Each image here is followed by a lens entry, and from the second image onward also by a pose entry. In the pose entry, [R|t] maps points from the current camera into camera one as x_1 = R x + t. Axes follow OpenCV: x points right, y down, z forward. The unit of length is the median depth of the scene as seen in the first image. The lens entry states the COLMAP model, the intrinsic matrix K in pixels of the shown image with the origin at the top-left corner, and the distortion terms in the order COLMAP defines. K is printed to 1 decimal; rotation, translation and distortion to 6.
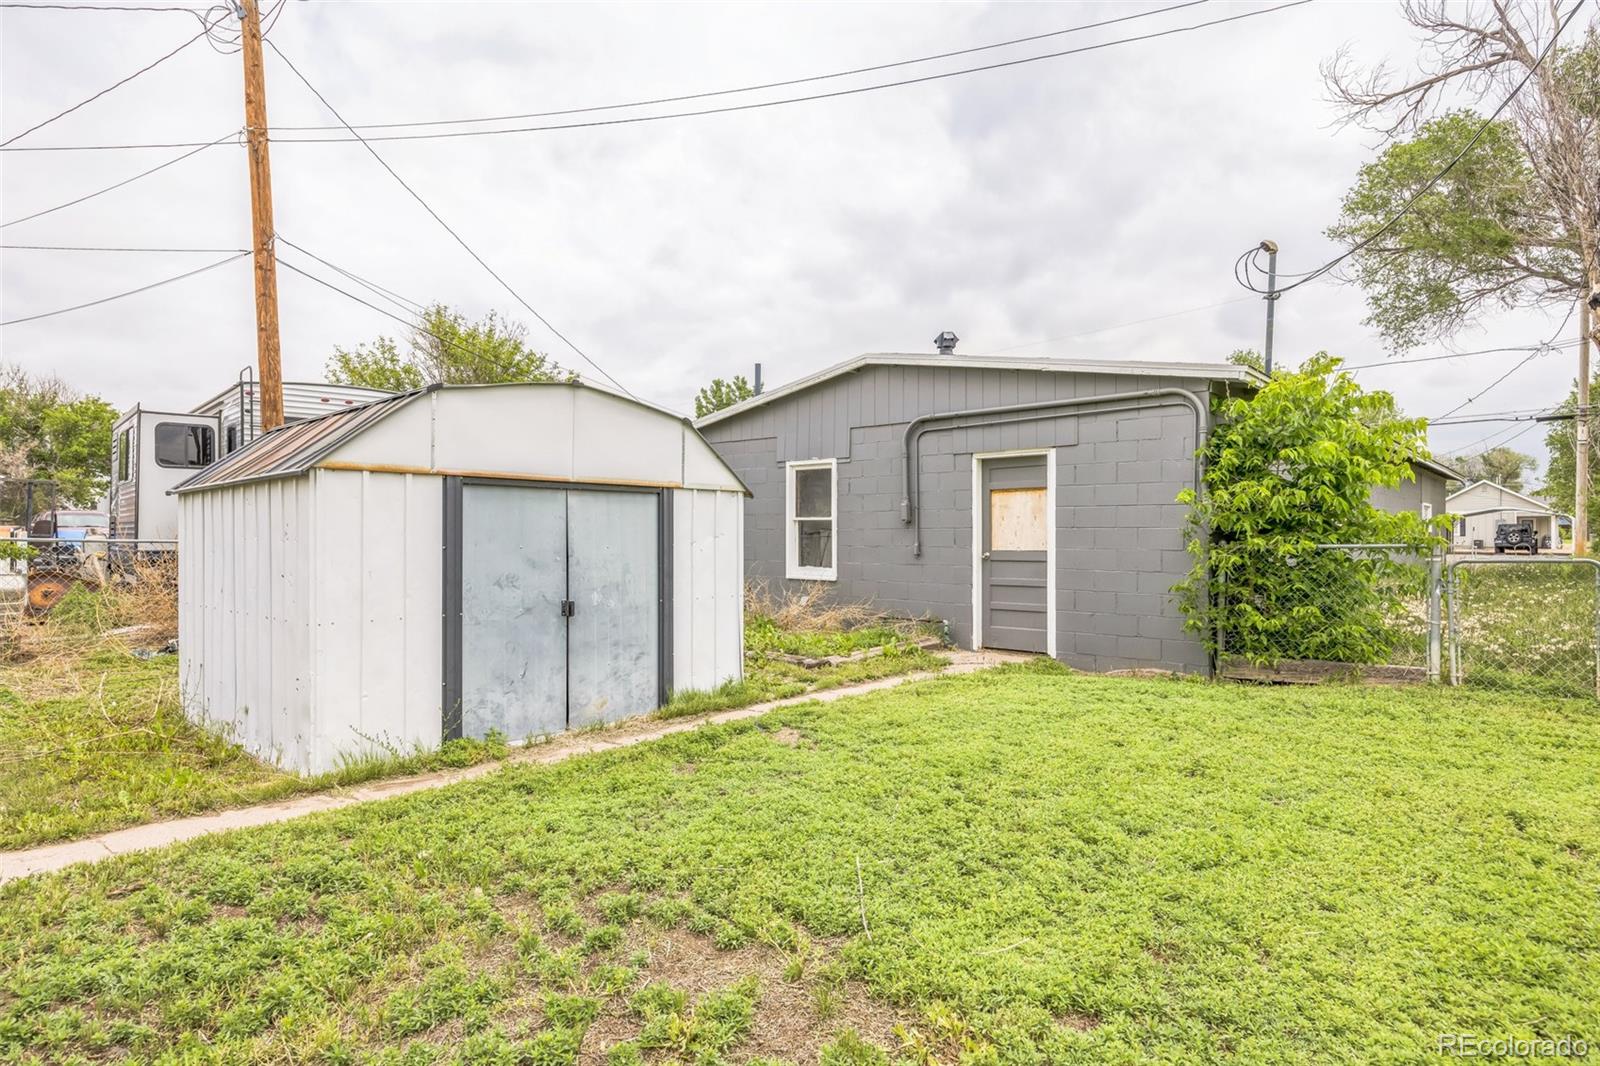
lens RADIAL K [[852.0, 0, 798.3], [0, 852.0, 551.9], [0, 0, 1]] dist [-0.002251, -0.002502]
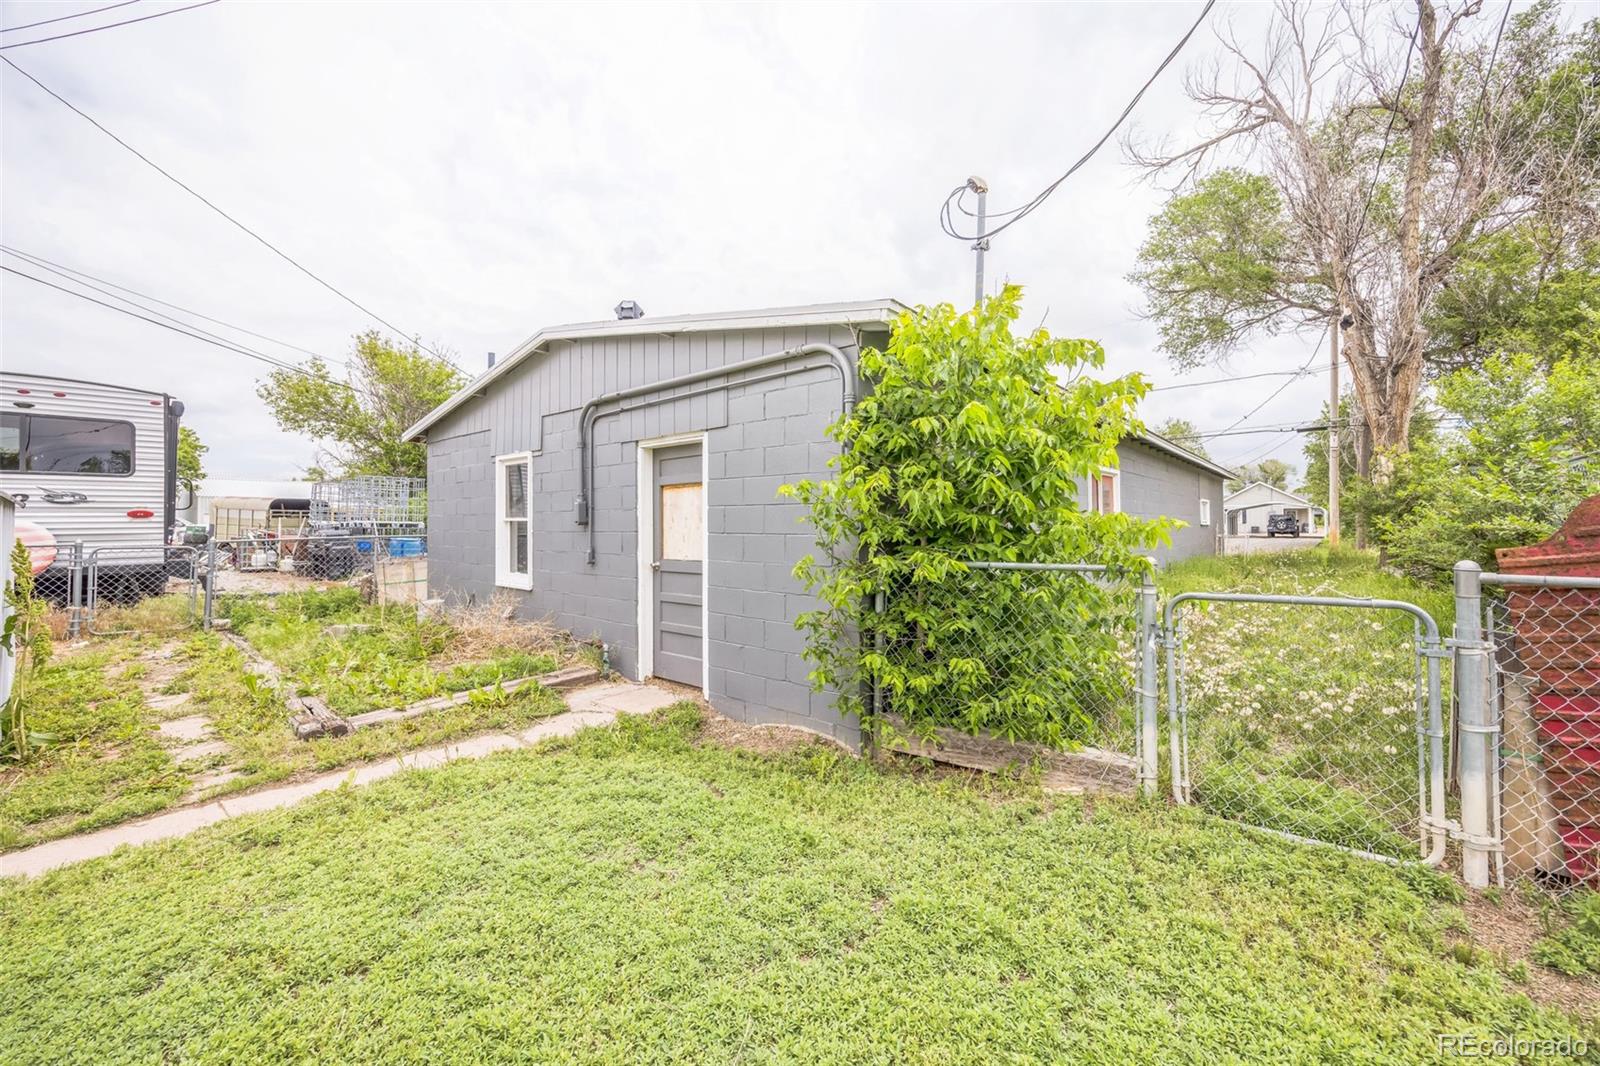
lens RADIAL K [[618.9, 0, 804.0], [0, 618.9, 526.4], [0, 0, 1]] dist [-0.000280, -0.000025]
pose [[0.999103, -0.005291, 0.042024, 0.153529], [0.005953, 0.999860, -0.015653, -0.010288], [-0.041935, 0.015889, 0.998994, 0.178841]]
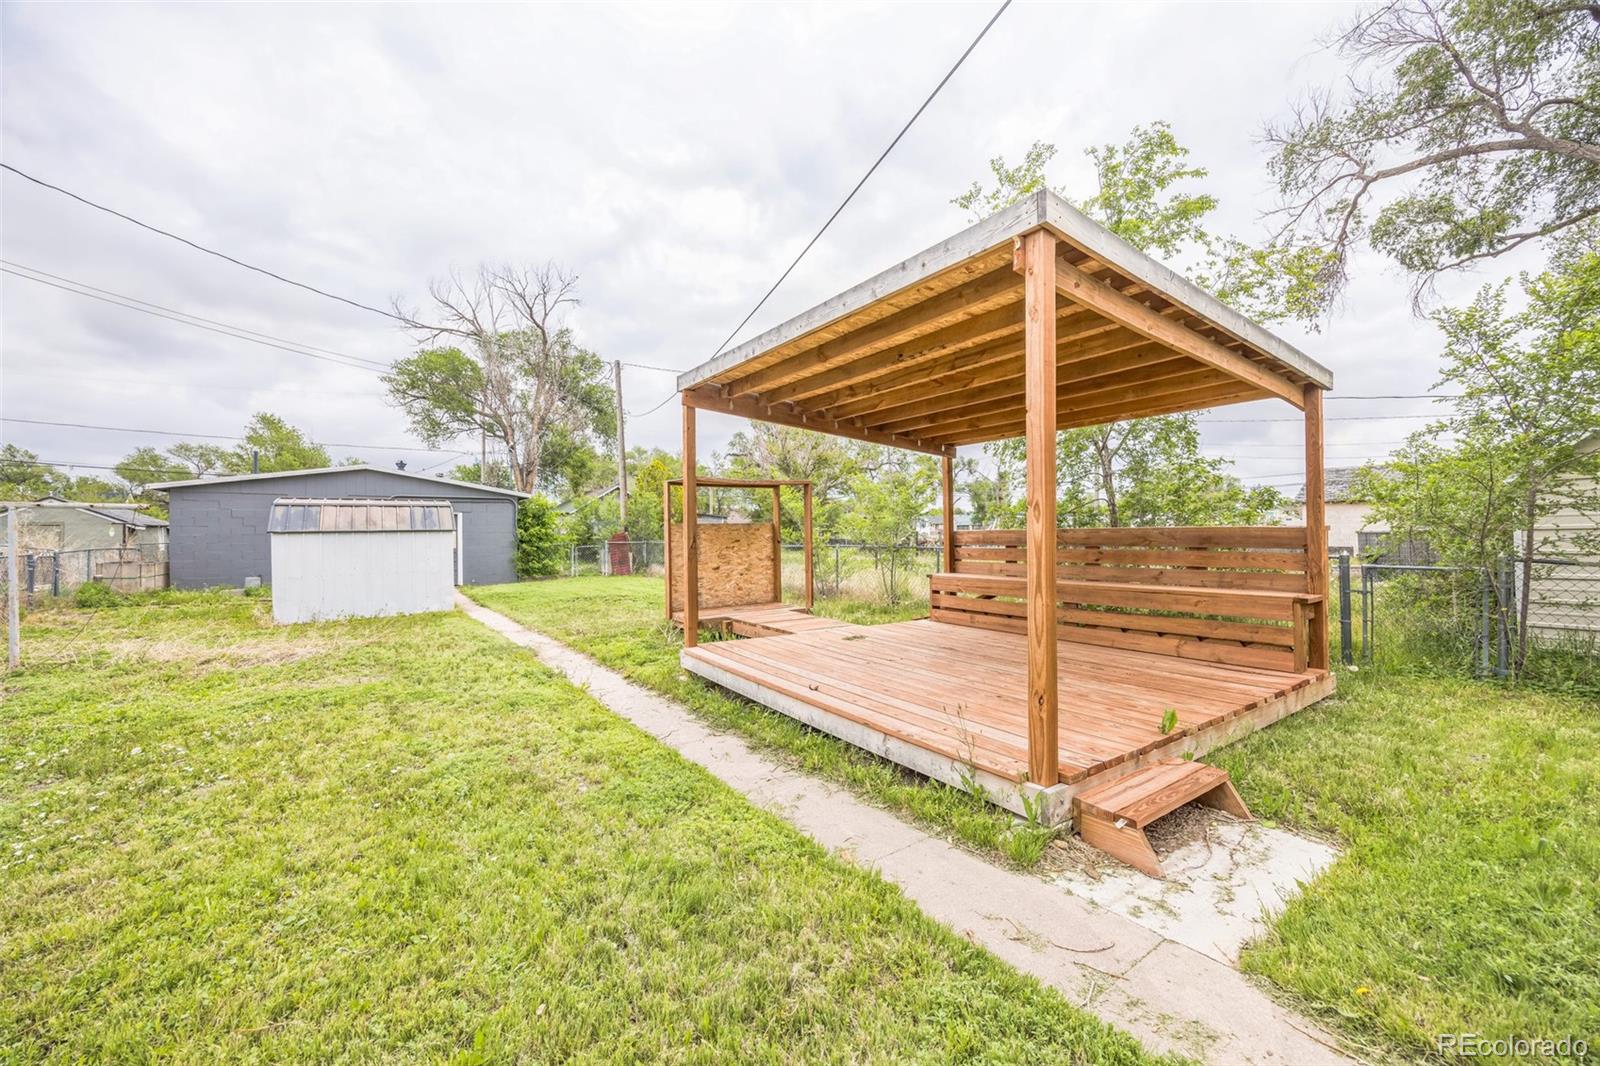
lens RADIAL K [[607.3, 0, 805.2], [0, 607.3, 535.2], [0, 0, 1]] dist [-0.001531, 0.000029]
pose [[0.213486, -0.001504, 0.976945, -0.616682], [0.017267, 0.999848, -0.002234, -0.008654], [-0.976793, 0.017346, 0.213480, -0.245017]]
